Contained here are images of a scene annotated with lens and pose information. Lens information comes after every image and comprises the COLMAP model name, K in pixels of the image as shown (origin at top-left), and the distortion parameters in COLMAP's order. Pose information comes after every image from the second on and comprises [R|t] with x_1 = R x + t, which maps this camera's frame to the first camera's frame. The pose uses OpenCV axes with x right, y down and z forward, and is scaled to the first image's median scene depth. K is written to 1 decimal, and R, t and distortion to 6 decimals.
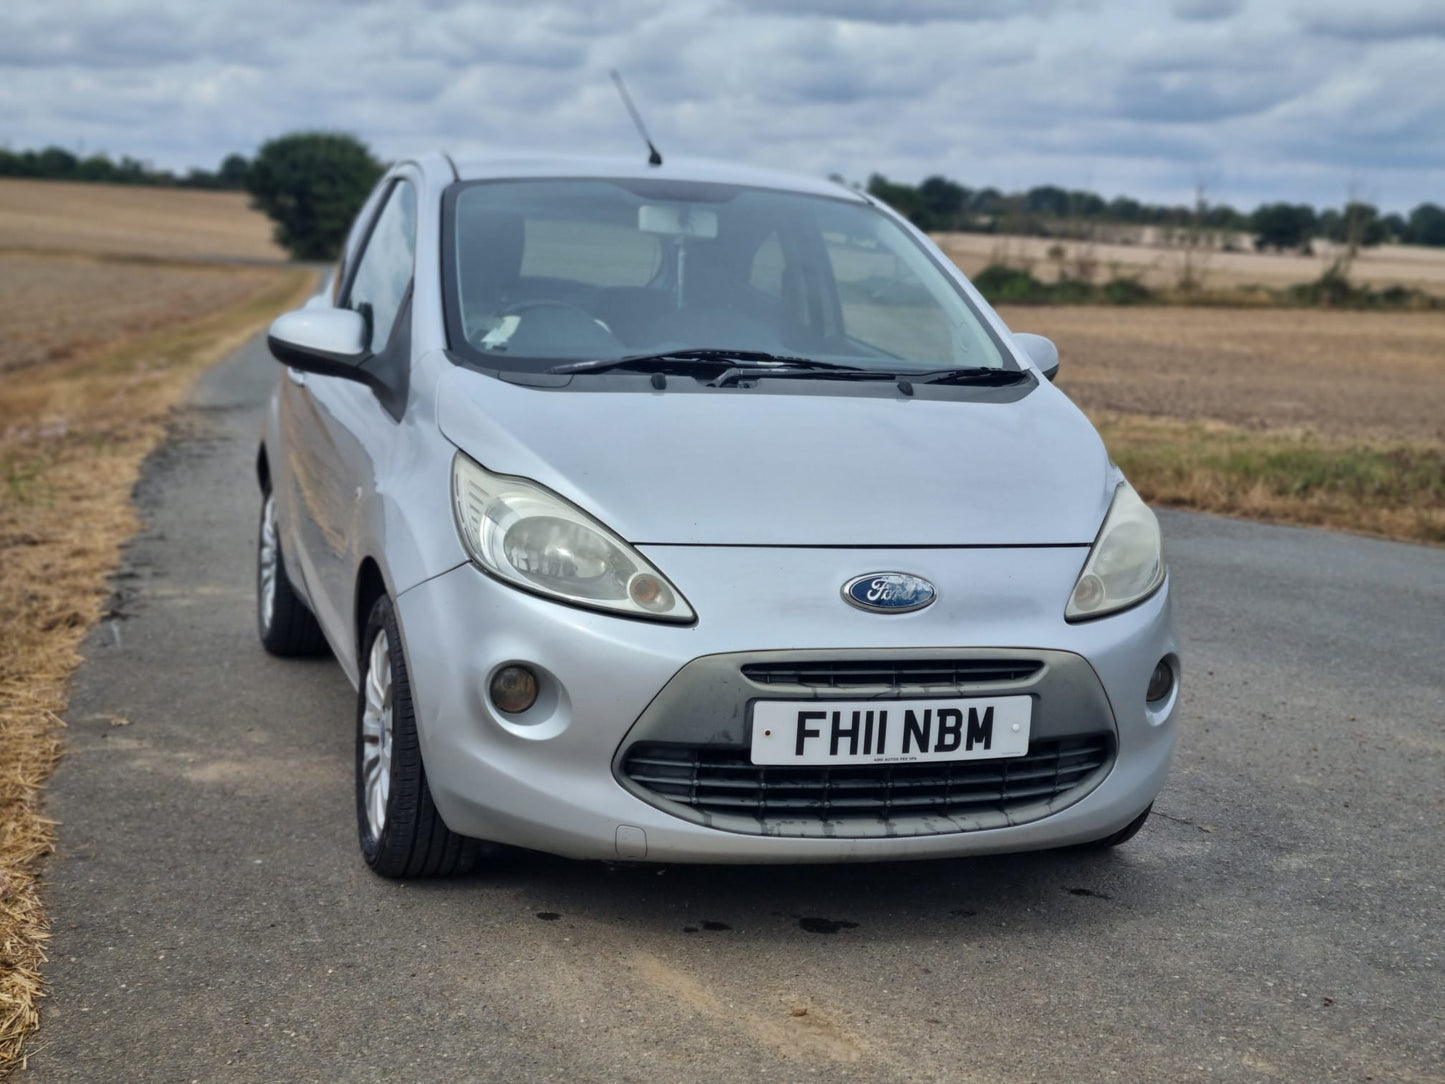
lens RADIAL K [[2140.8, 0, 719.6], [0, 2140.8, 536.1], [0, 0, 1]] dist [0.052567, -0.027667]
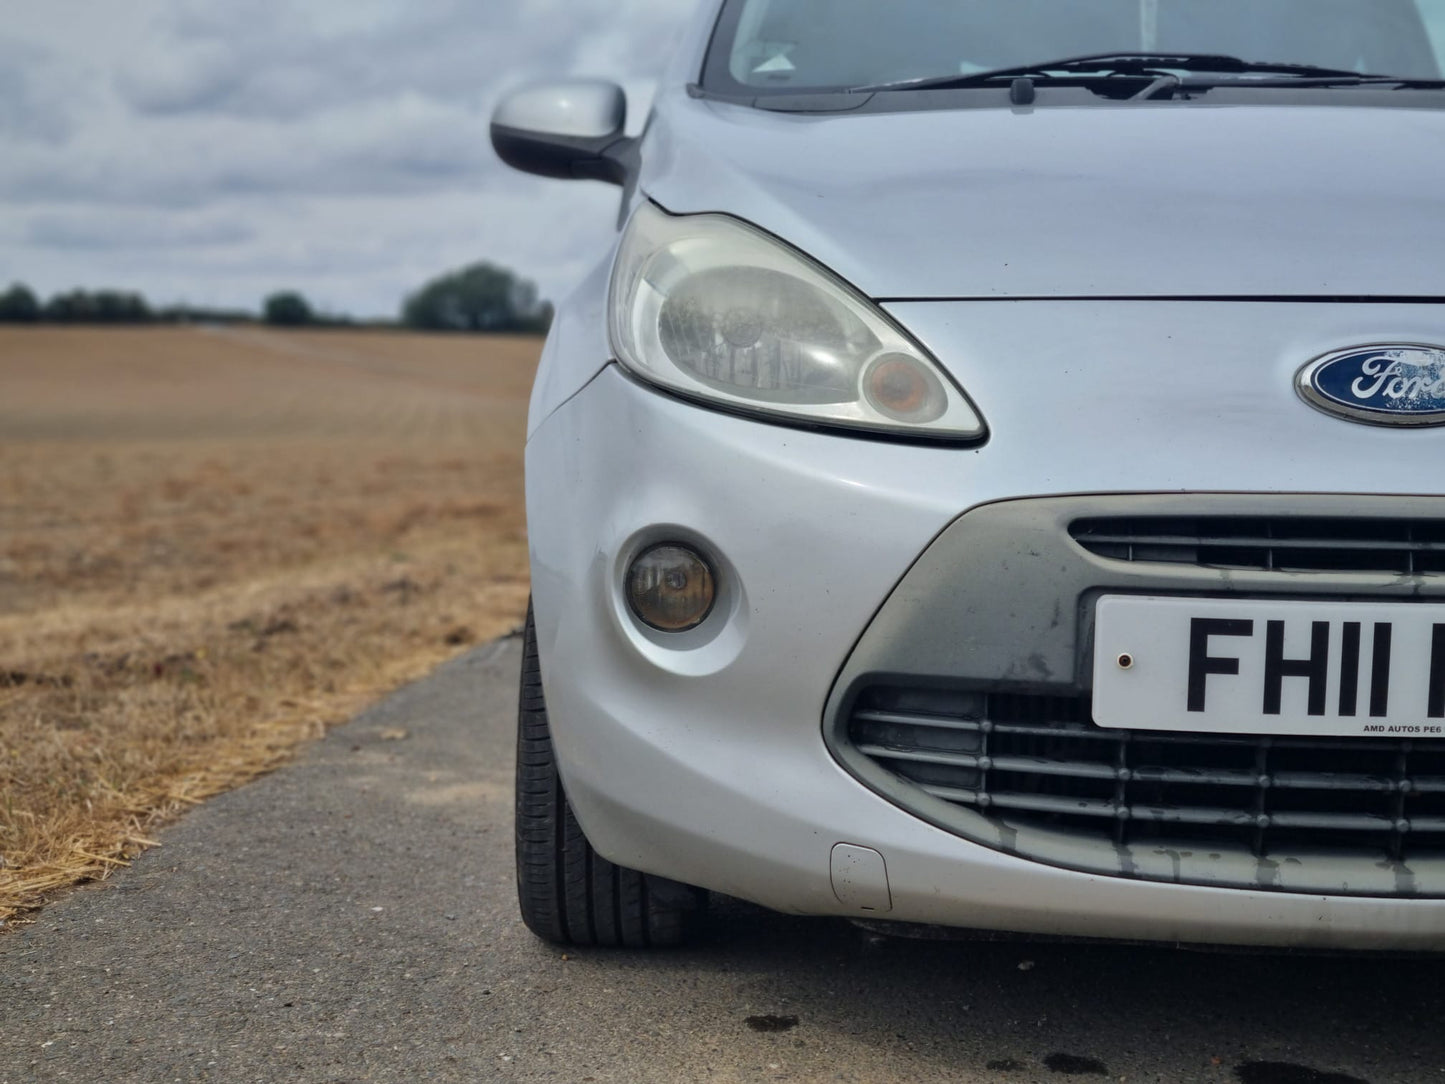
lens RADIAL K [[2164.2, 0, 738.8], [0, 2164.2, 561.0], [0, 0, 1]] dist [0.153416, -0.595400]
pose [[0.950076, -0.002247, -0.312010, 0.090312], [-0.015311, 0.998434, -0.053811, 0.094420], [0.311642, 0.055902, 0.948554, 0.490689]]
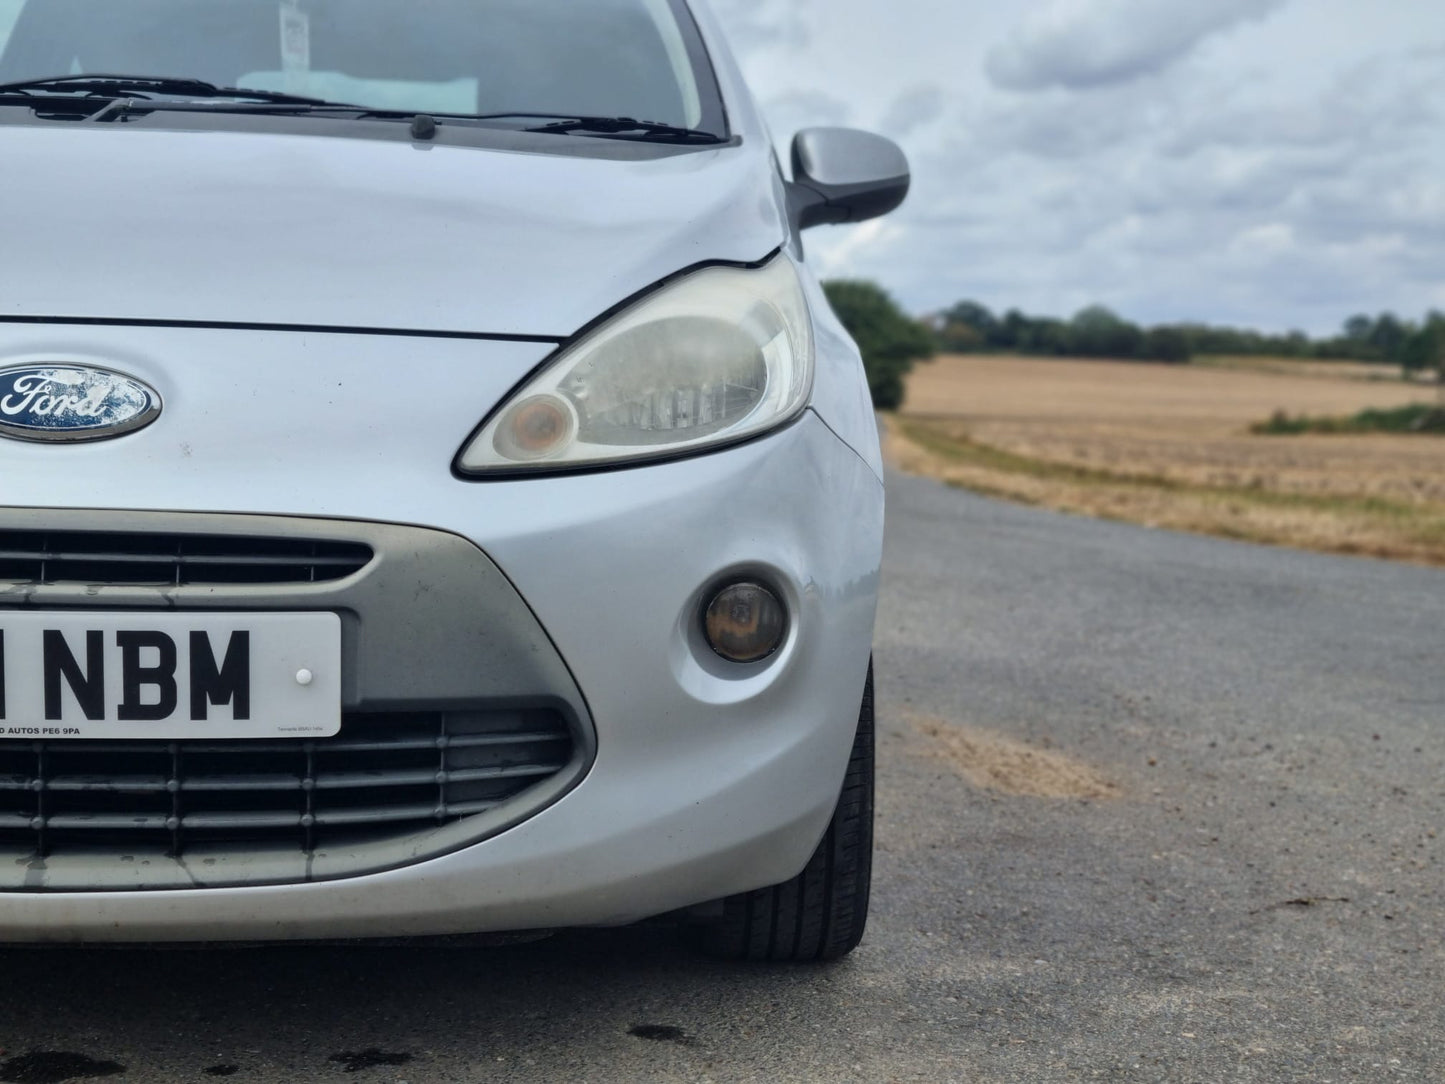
lens RADIAL K [[2164.2, 0, 738.8], [0, 2164.2, 561.0], [0, 0, 1]] dist [0.153416, -0.595400]
pose [[0.972759, 0.000923, -0.231815, 0.354150], [-0.013964, 0.998409, -0.054621, 0.089374], [0.231396, 0.056371, 0.971225, 0.539974]]
